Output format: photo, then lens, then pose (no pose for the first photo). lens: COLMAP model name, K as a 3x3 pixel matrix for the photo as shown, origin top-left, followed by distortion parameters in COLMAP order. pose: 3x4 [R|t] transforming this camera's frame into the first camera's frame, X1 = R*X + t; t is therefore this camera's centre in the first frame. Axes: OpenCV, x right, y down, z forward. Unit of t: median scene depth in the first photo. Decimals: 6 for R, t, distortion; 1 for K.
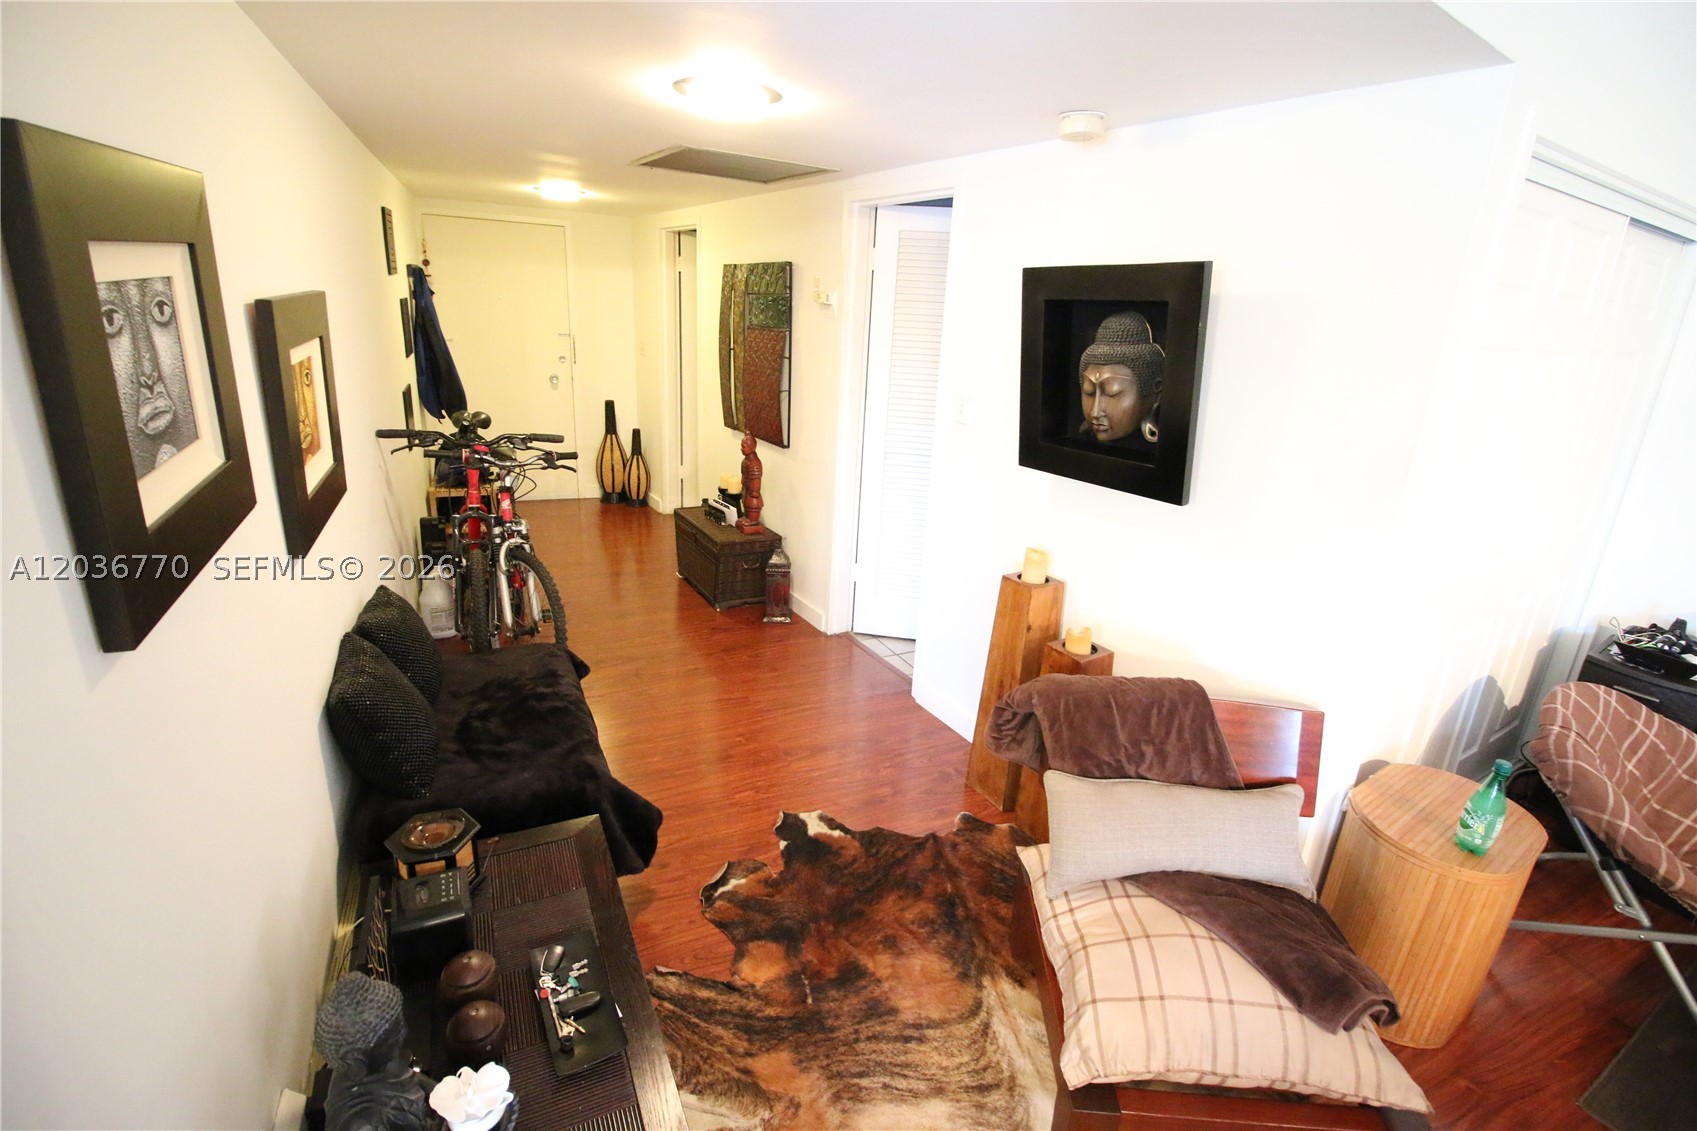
lens RADIAL K [[777.8, 0, 851.9], [0, 777.8, 550.8], [0, 0, 1]] dist [-0.002135, -0.011955]
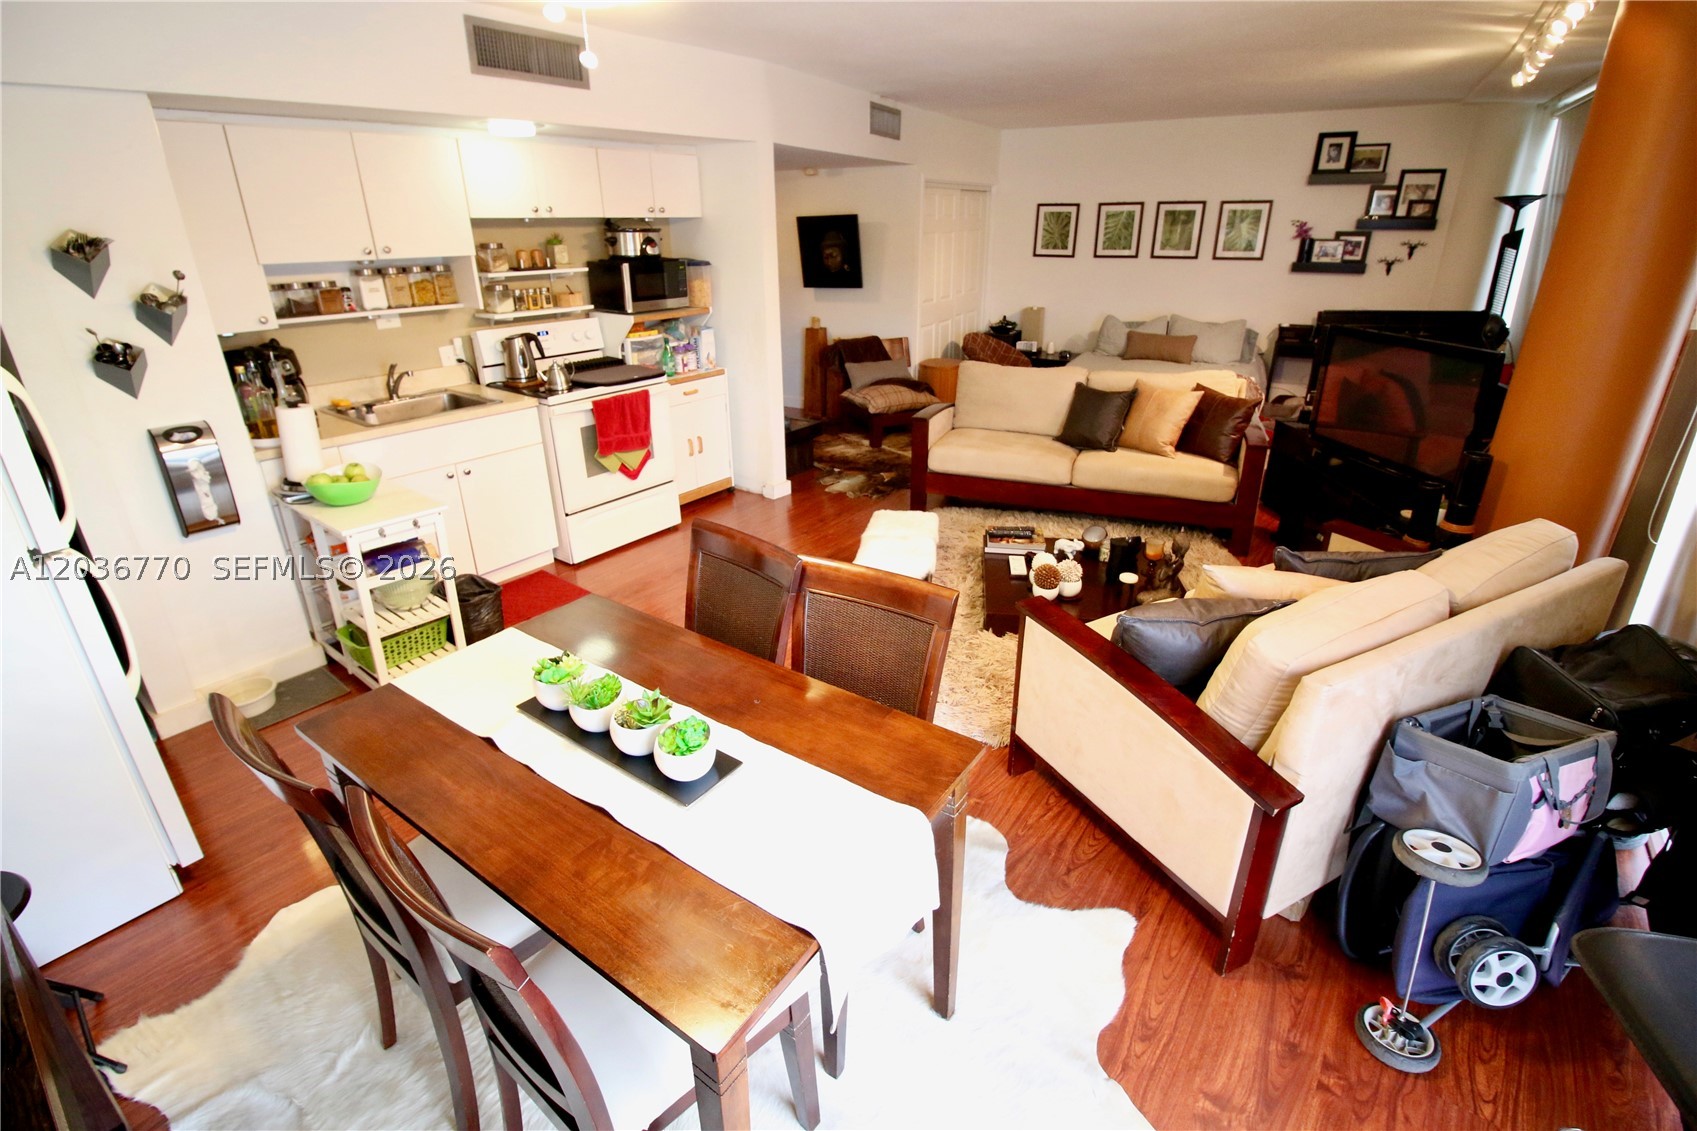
lens RADIAL K [[777.8, 0, 846.2], [0, 777.8, 545.4], [0, 0, 1]] dist [-0.002135, -0.011955]
pose [[0.879892, -0.238626, 0.410910, -1.137544], [0.198120, 0.970242, 0.139205, 0.480405], [-0.431900, -0.041076, 0.900985, -1.817028]]
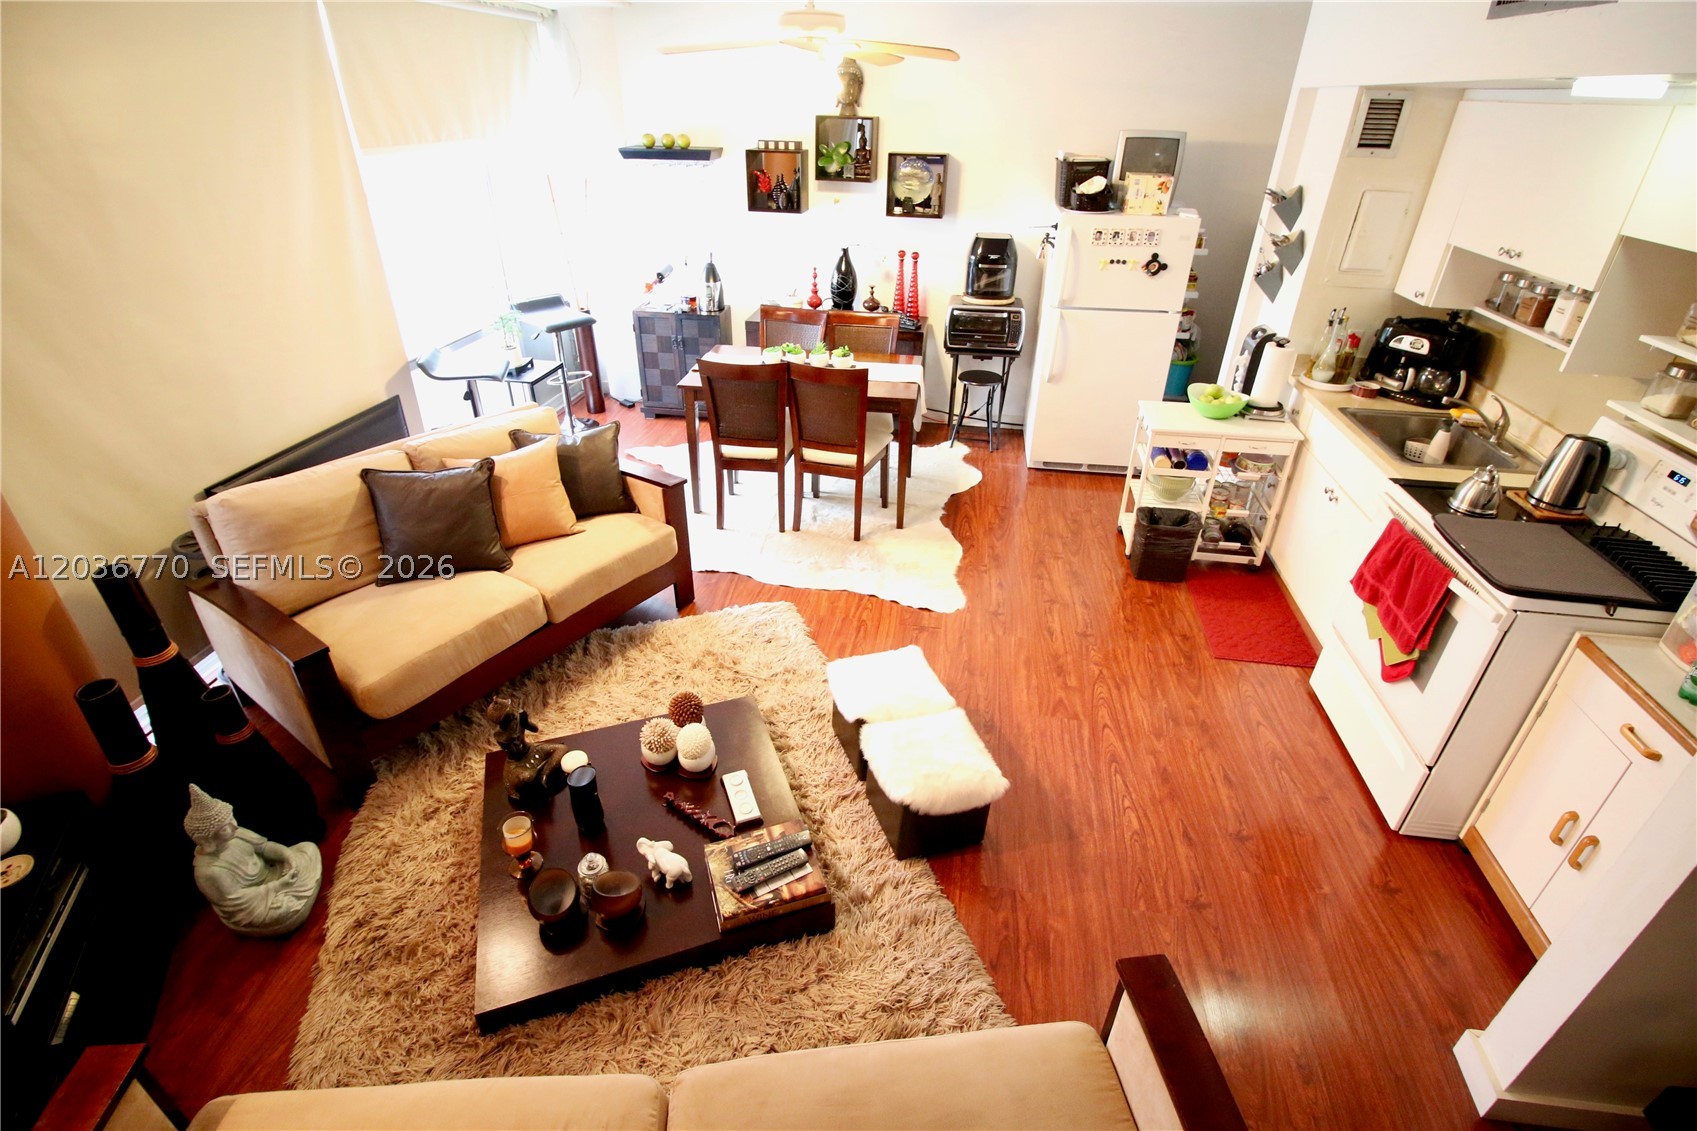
lens RADIAL K [[777.8, 0, 845.5], [0, 777.8, 550.8], [0, 0, 1]] dist [-0.002135, -0.011955]
pose [[-0.554940, 0.360639, -0.749654, 0.444976], [-0.295516, 0.756910, 0.582888, -0.084575], [0.777632, 0.545002, -0.313465, -0.230378]]
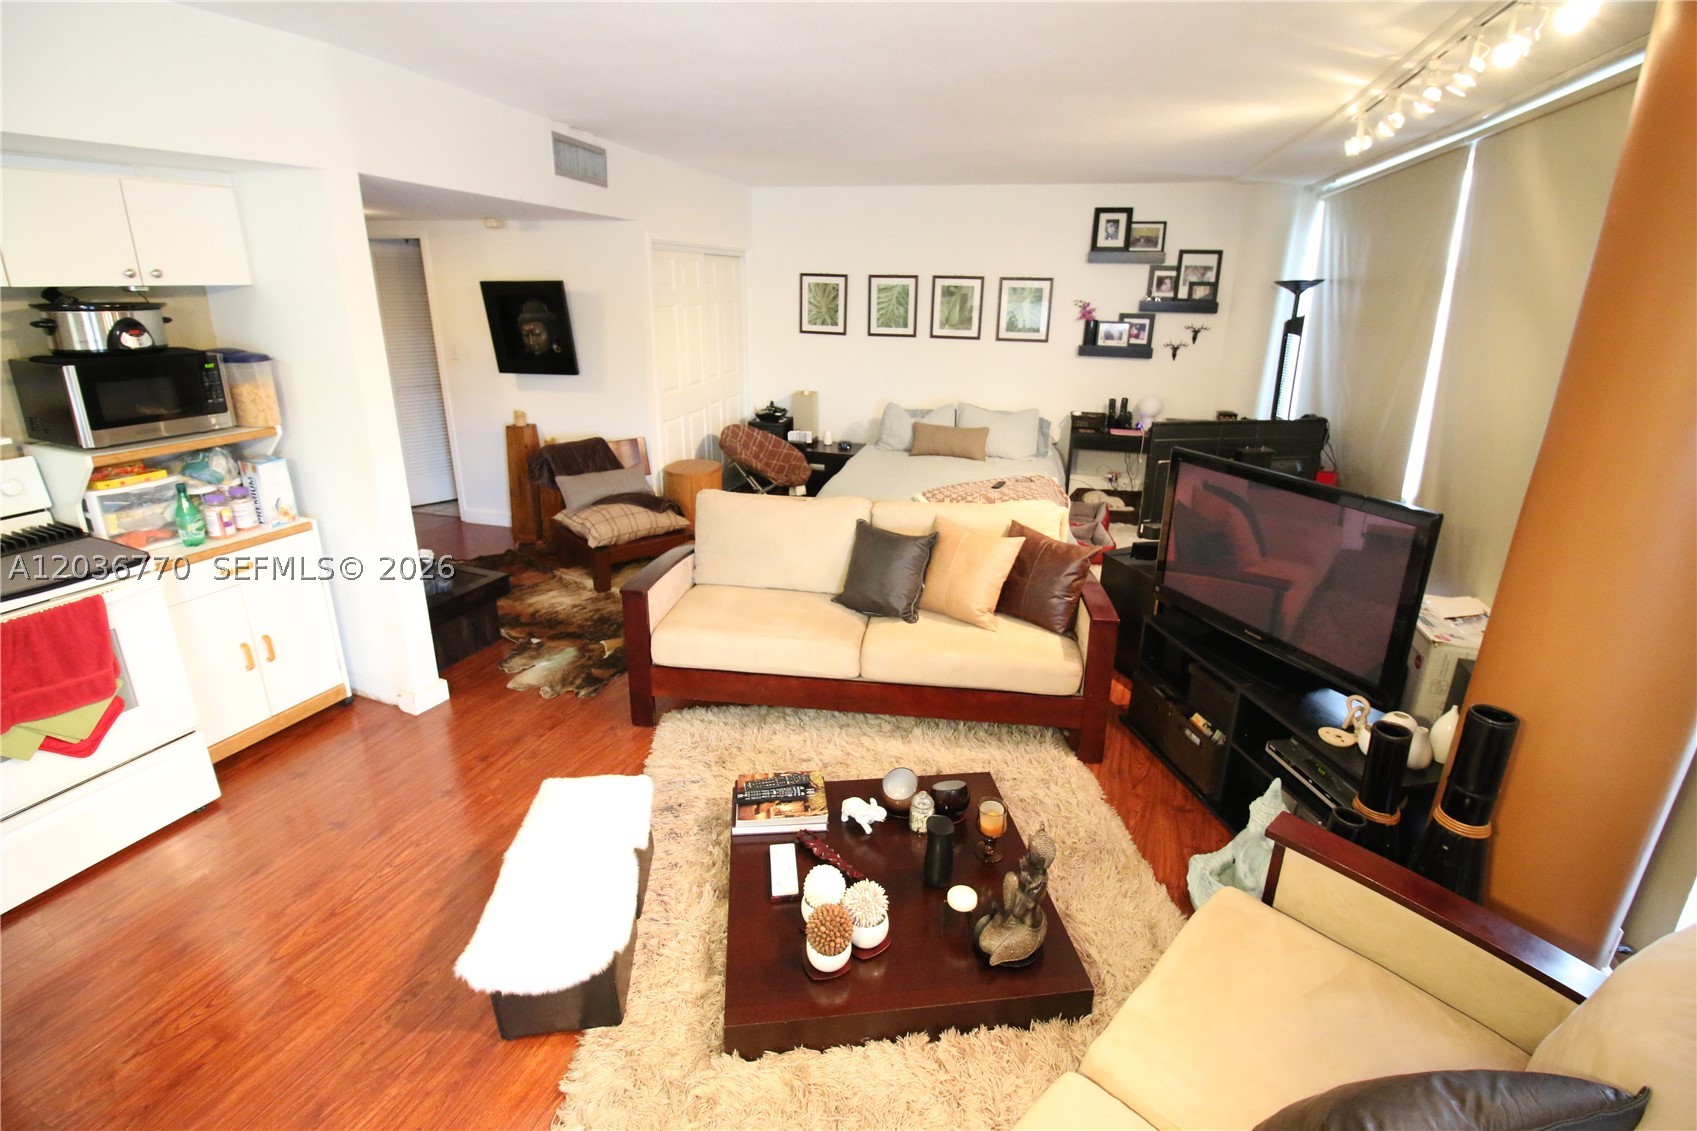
lens RADIAL K [[777.8, 0, 855.0], [0, 777.8, 538.8], [0, 0, 1]] dist [-0.002135, -0.011955]
pose [[0.722547, -0.253806, 0.643047, -0.616187], [0.229572, 0.965474, 0.123111, 0.316433], [-0.652091, 0.058672, 0.755867, -1.324404]]
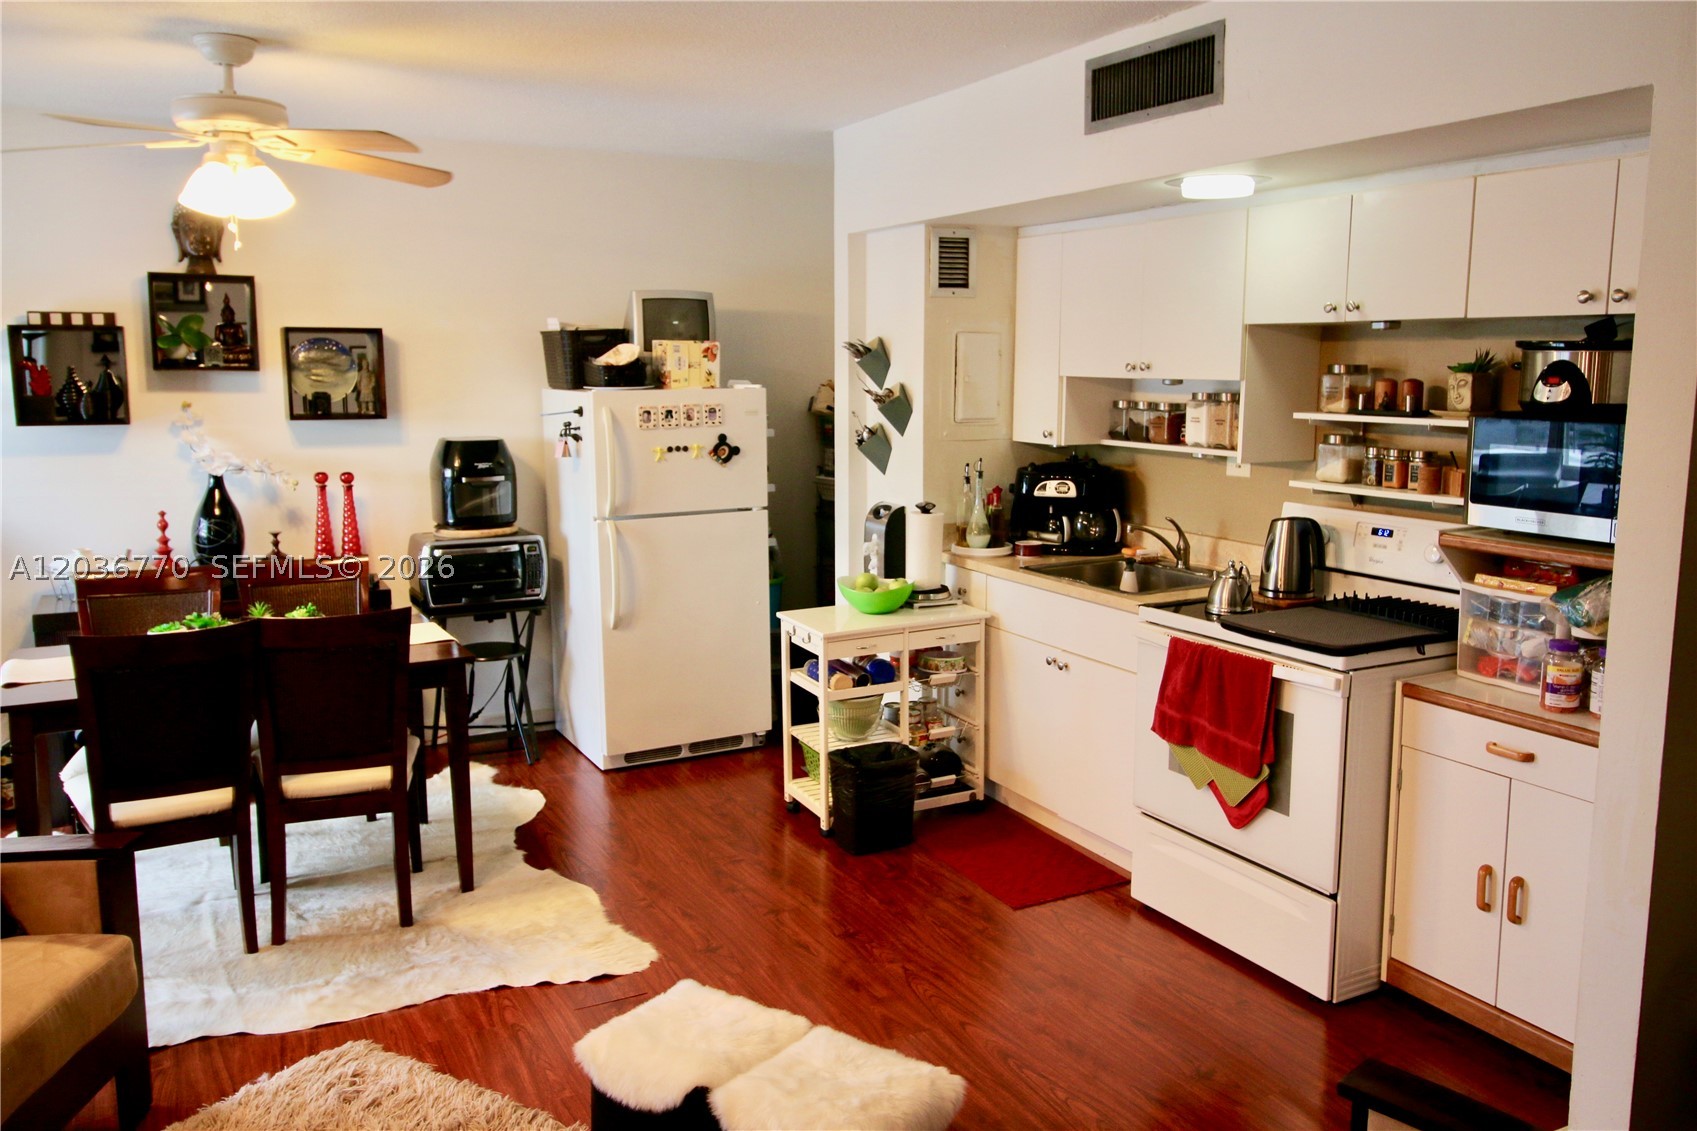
lens RADIAL K [[1319.0, 0, 852.3], [0, 1319.0, 550.9], [0, 0, 1]] dist [0.009316, -0.004767]
pose [[0.052181, 0.090606, -0.994519, 0.730668], [-0.300101, 0.951267, 0.070920, 0.199591], [0.952479, 0.294756, 0.076830, -0.520345]]
